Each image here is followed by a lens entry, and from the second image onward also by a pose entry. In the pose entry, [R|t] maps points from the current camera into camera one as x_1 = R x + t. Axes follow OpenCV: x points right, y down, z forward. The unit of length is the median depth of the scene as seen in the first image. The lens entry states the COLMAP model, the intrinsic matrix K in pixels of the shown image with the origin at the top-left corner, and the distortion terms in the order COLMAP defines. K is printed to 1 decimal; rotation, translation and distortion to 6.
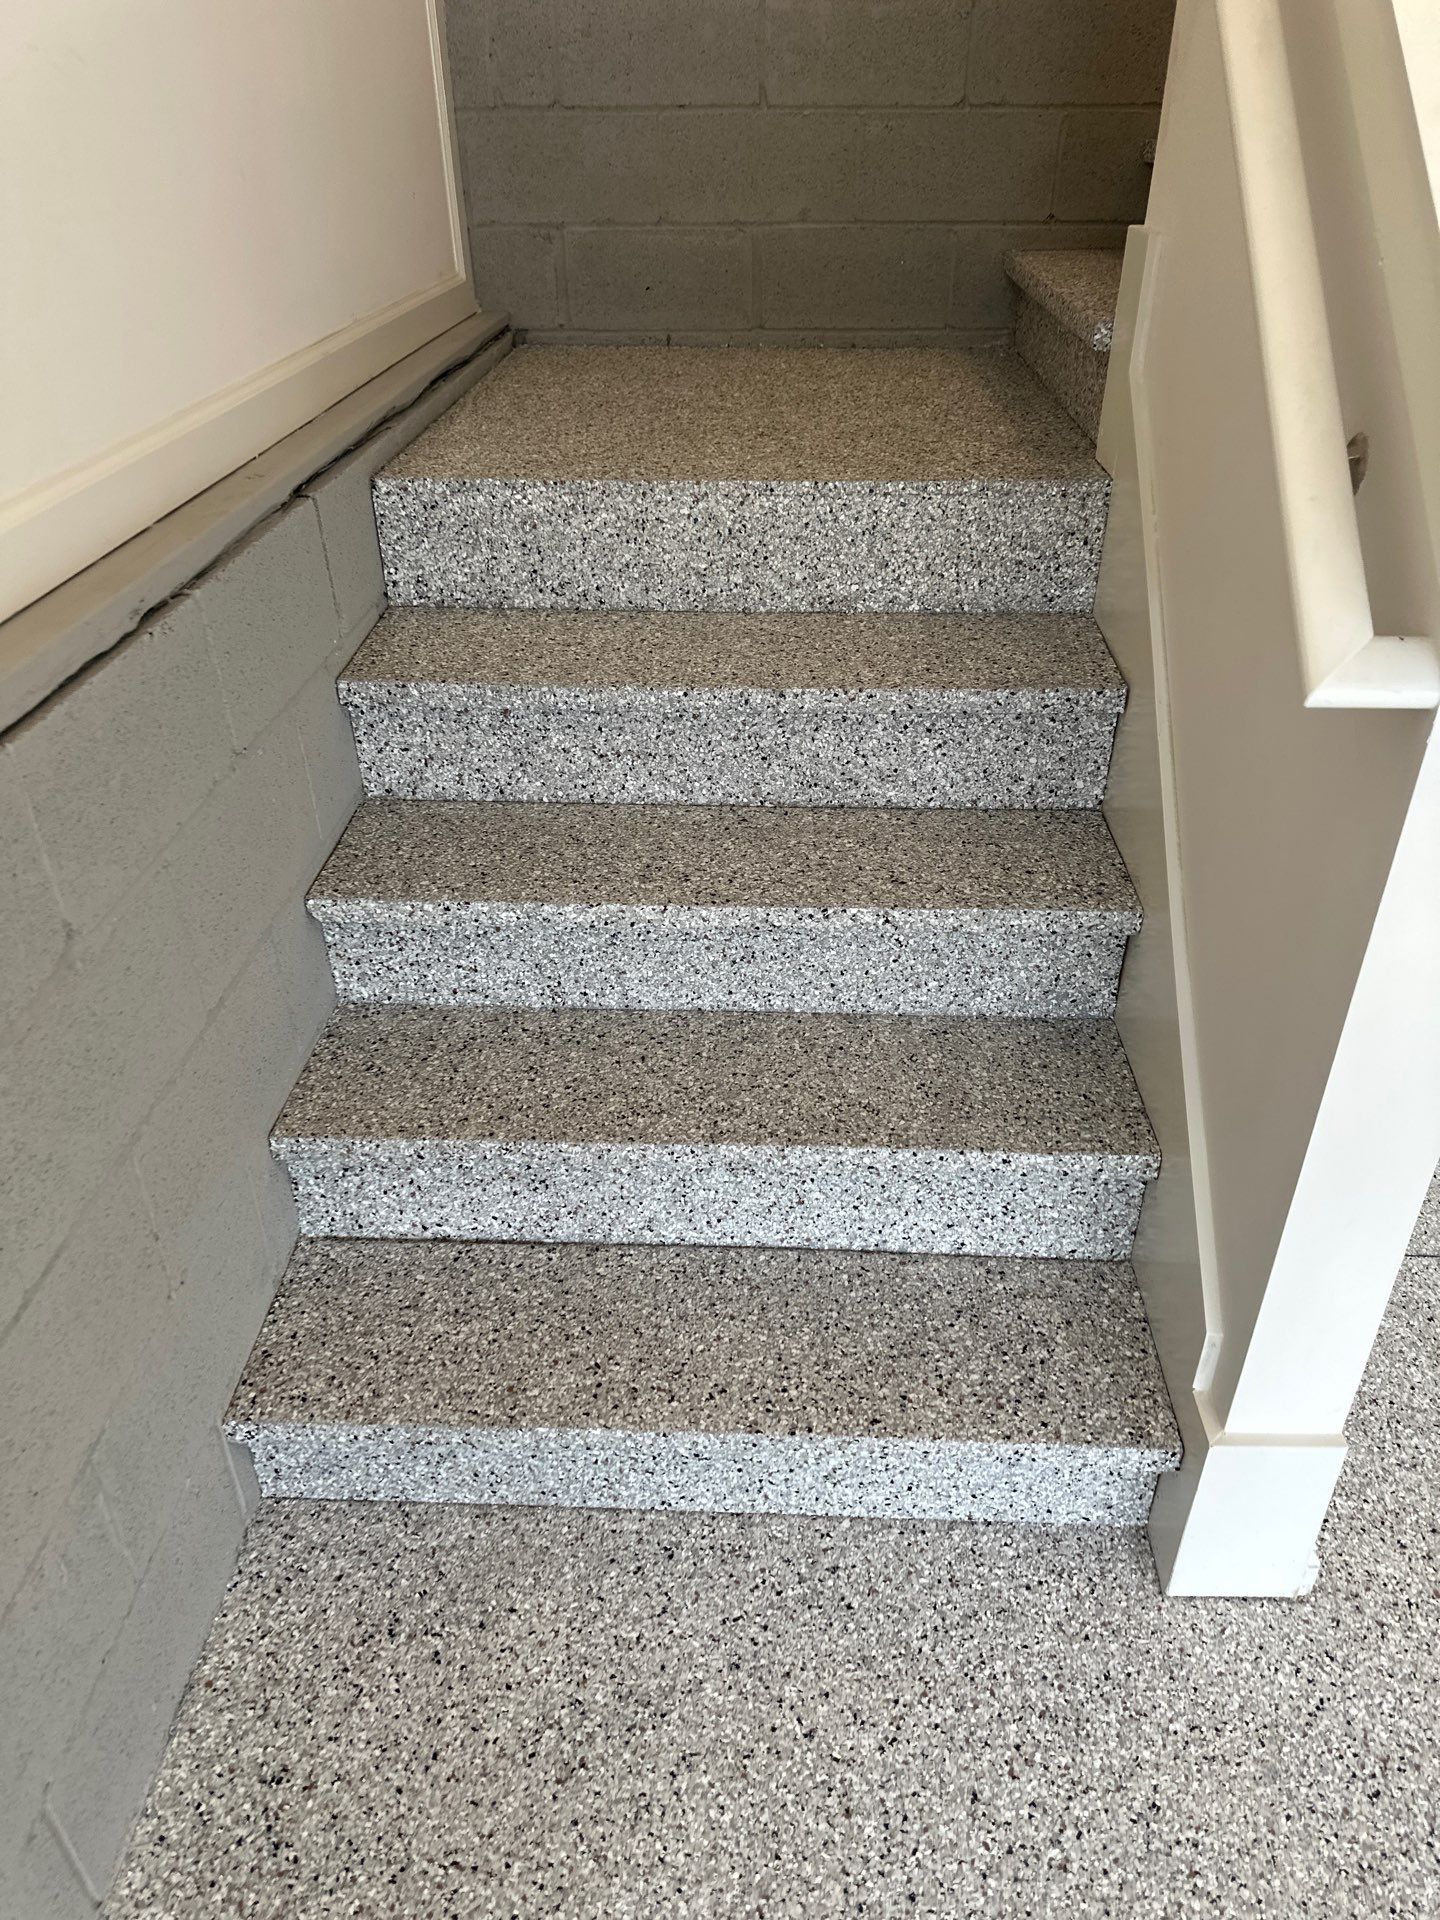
lens RADIAL K [[1369.3, 0, 725.4], [0, 1369.3, 964.4], [0, 0, 1]] dist [0.049164, -0.069524]
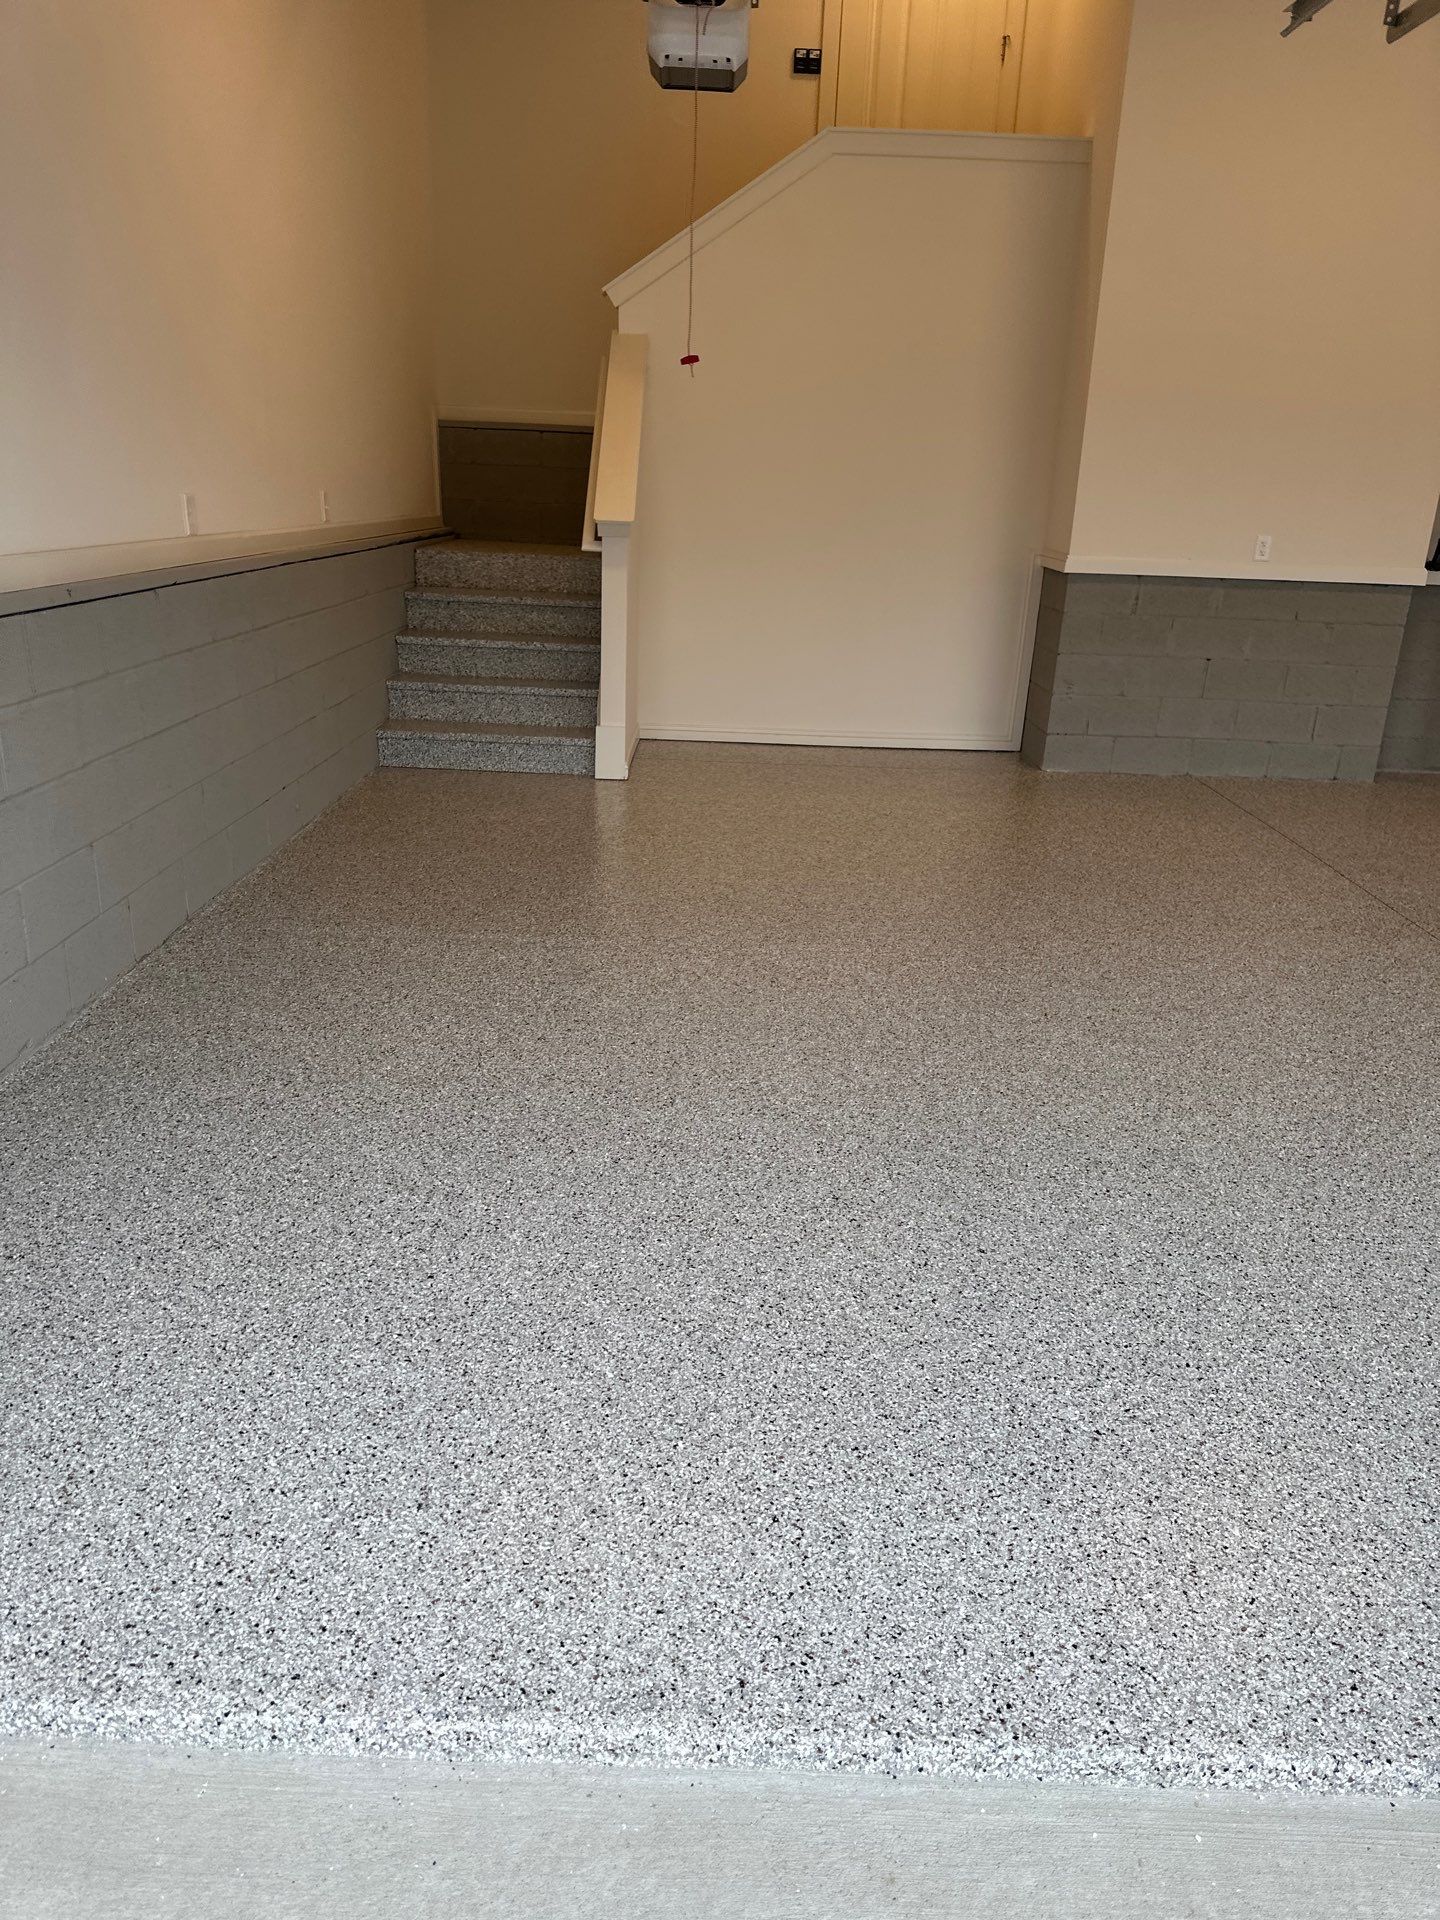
lens RADIAL K [[1369.3, 0, 718.5], [0, 1369.3, 968.1], [0, 0, 1]] dist [0.049164, -0.069524]
pose [[0.998420, 0.025193, 0.050225, 0.426001], [-0.013573, 0.975518, -0.219502, 1.654857], [-0.054525, 0.218473, 0.974318, -2.578009]]
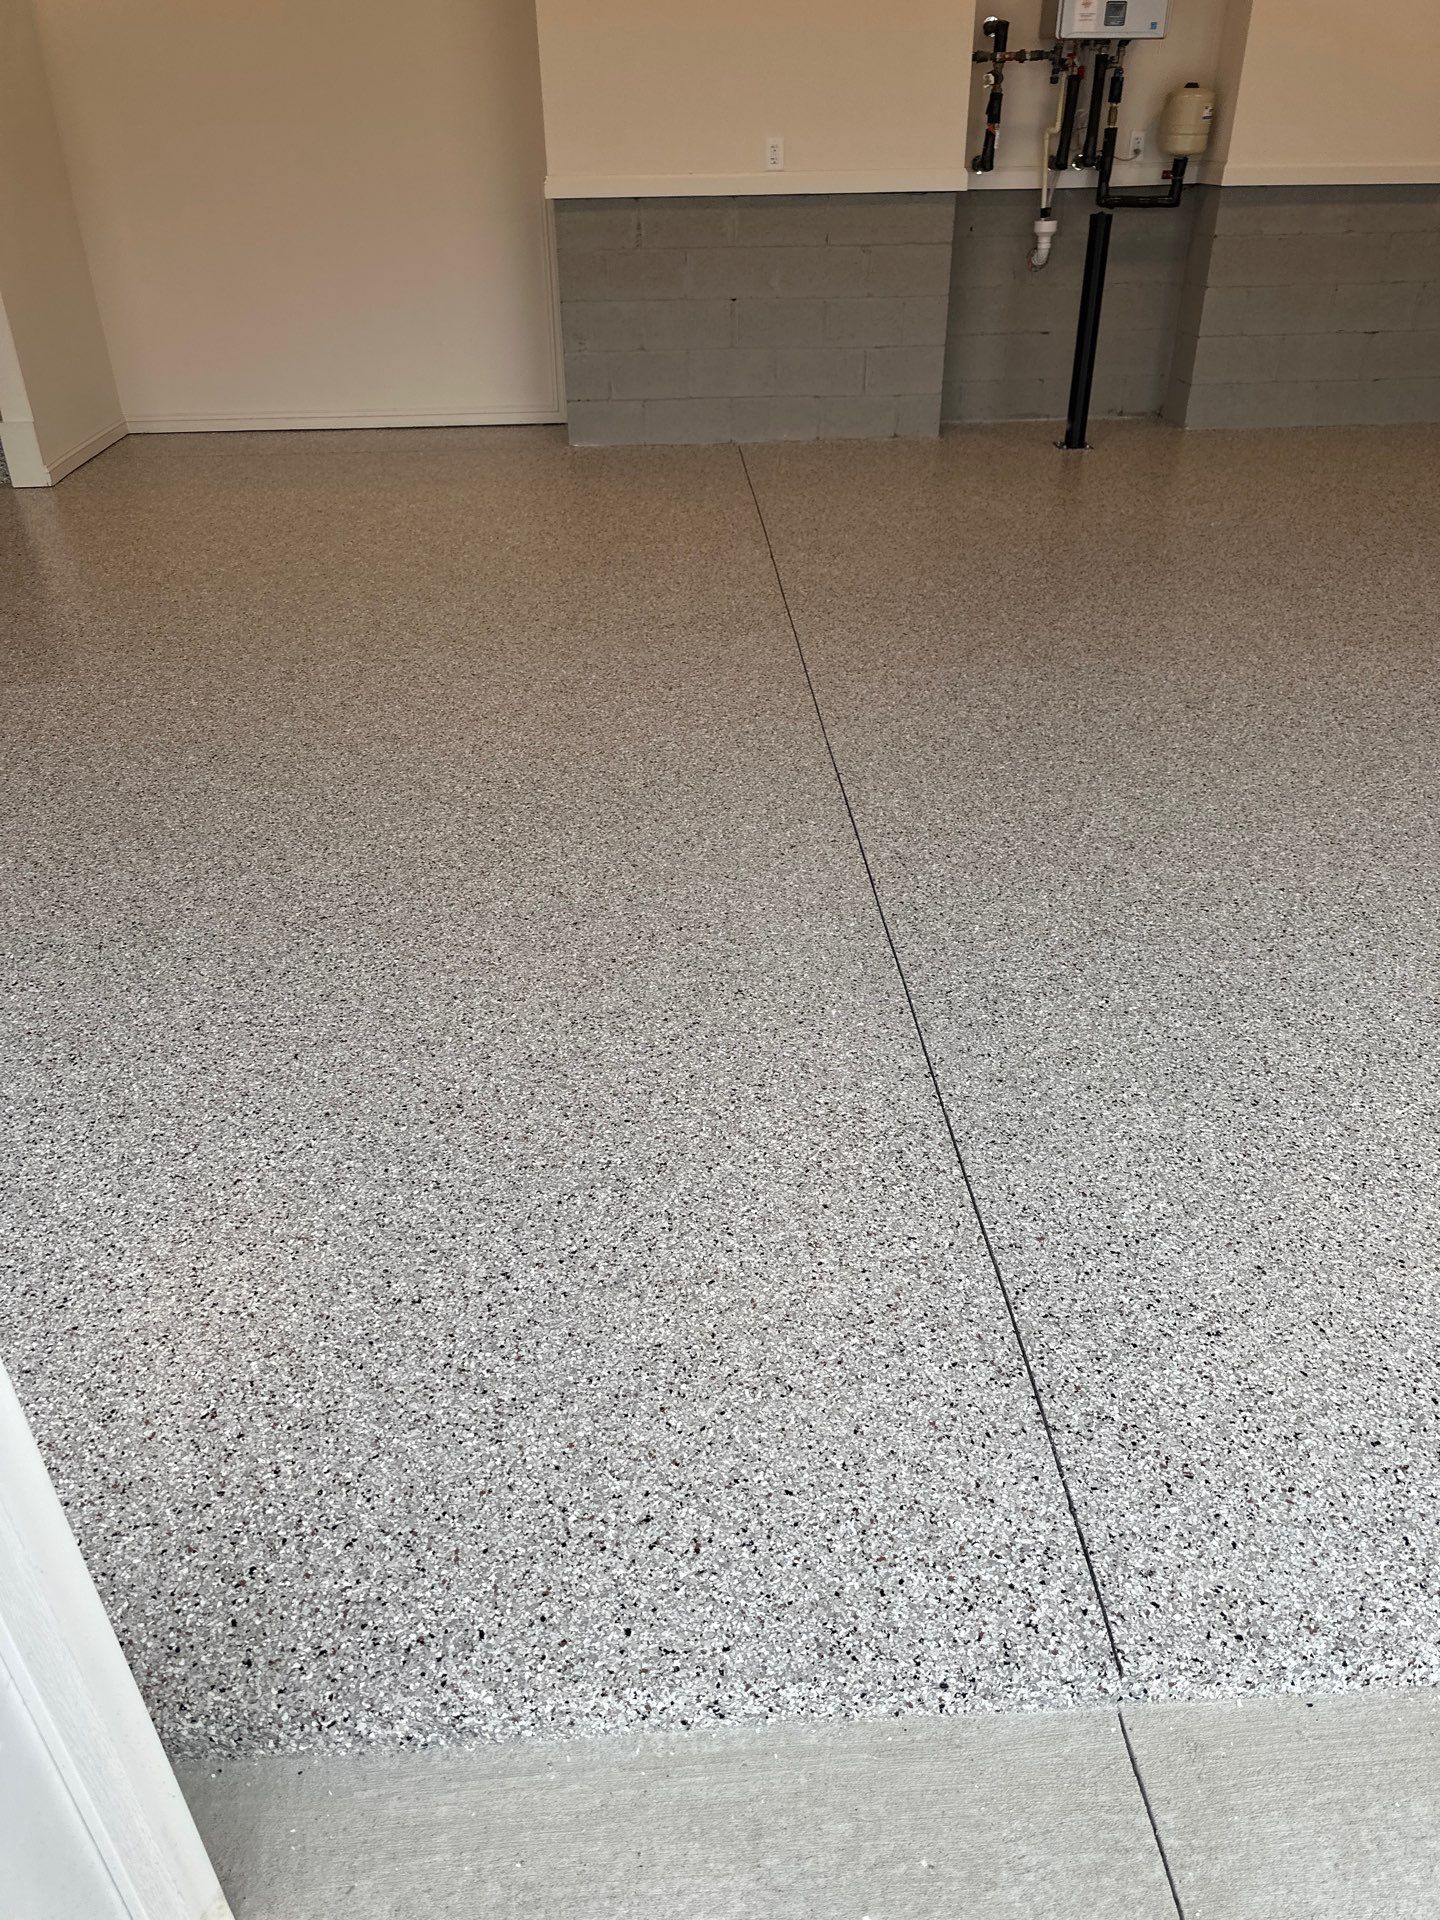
lens RADIAL K [[1369.3, 0, 702.5], [0, 1369.3, 960.8], [0, 0, 1]] dist [0.049164, -0.069524]
pose [[0.996784, -0.051854, 0.061103, 1.588084], [0.052590, 0.998561, -0.010497, 1.576757], [-0.060471, 0.013677, 0.998076, -2.390274]]
